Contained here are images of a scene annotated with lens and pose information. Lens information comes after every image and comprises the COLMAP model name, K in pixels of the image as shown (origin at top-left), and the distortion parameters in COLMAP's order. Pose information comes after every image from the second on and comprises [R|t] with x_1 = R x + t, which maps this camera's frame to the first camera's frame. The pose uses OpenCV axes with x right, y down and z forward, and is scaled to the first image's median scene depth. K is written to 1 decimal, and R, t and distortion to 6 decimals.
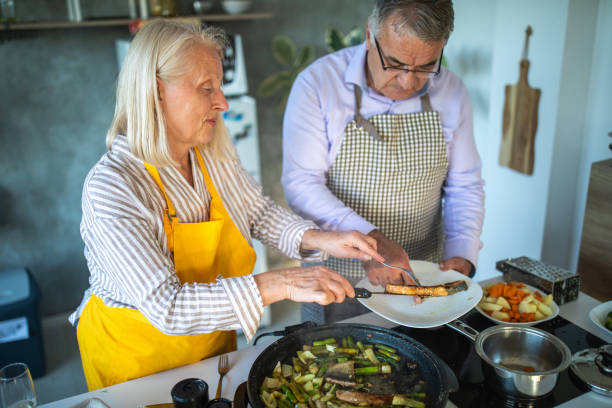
lens RADIAL K [[584.0, 0, 306.0], [0, 584.0, 204.0], [0, 0, 1]] dist [0.007771, 0.004816]
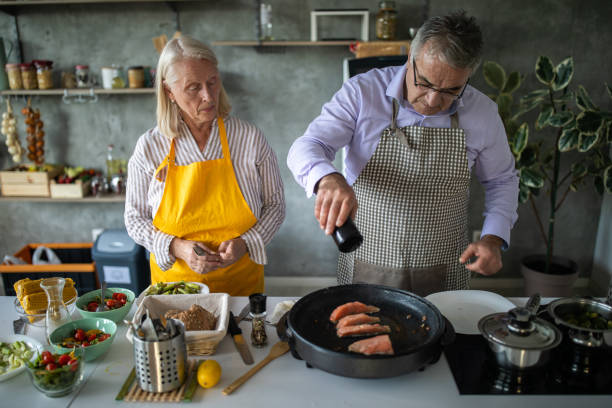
lens RADIAL K [[590.6, 0, 306.0], [0, 590.6, 204.0], [0, 0, 1]] dist [-0.011883, -0.003393]
pose [[0.849228, 0.174257, -0.498443, 0.473213], [-0.194665, 0.980806, 0.011230, 0.025392], [0.490833, 0.087493, 0.866850, -0.102622]]
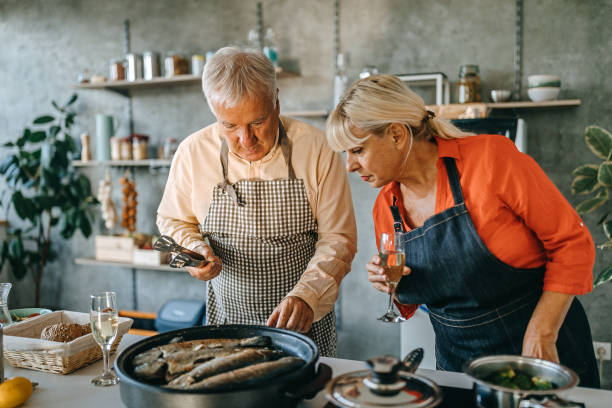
lens RADIAL K [[584.0, 0, 306.0], [0, 584.0, 204.0], [0, 0, 1]] dist [0.007771, 0.004816]
pose [[0.626048, 0.084868, -0.775153, 0.721159], [-0.274691, 0.954343, -0.117366, 0.076794], [0.729801, 0.286405, 0.620776, 0.374746]]
